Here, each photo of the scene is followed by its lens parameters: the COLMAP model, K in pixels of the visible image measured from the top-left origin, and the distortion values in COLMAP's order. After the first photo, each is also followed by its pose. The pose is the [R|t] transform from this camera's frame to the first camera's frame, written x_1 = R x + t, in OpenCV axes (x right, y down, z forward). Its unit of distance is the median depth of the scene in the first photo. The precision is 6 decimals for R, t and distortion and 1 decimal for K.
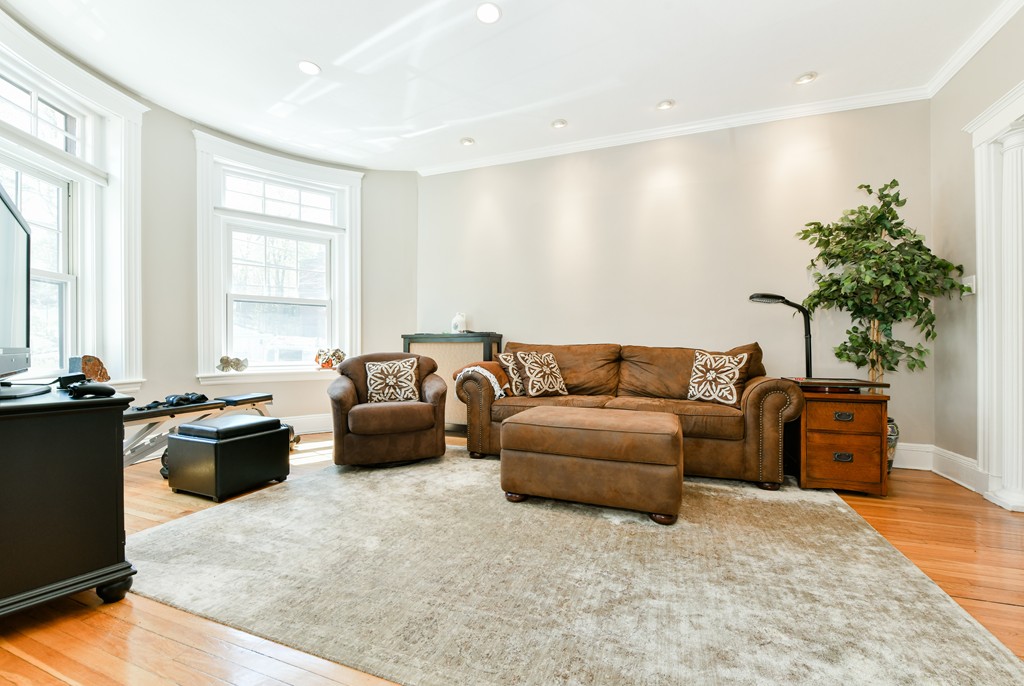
lens RADIAL K [[420.5, 0, 511.1], [0, 420.5, 340.0], [0, 0, 1]] dist [0.002055, -0.001518]
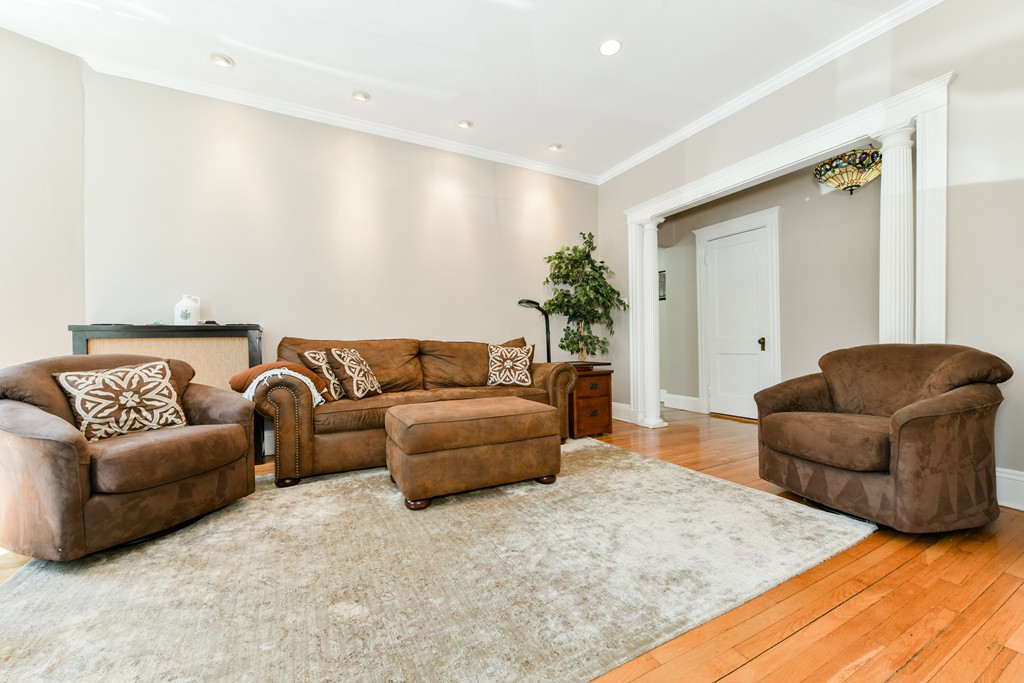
lens RADIAL K [[420.5, 0, 515.5], [0, 420.5, 339.2], [0, 0, 1]] dist [0.002055, -0.001518]
pose [[0.647578, -0.004839, 0.761984, -0.438681], [-0.002106, 0.999965, 0.008141, 0.001754], [-0.761996, -0.006876, 0.647545, 0.189844]]
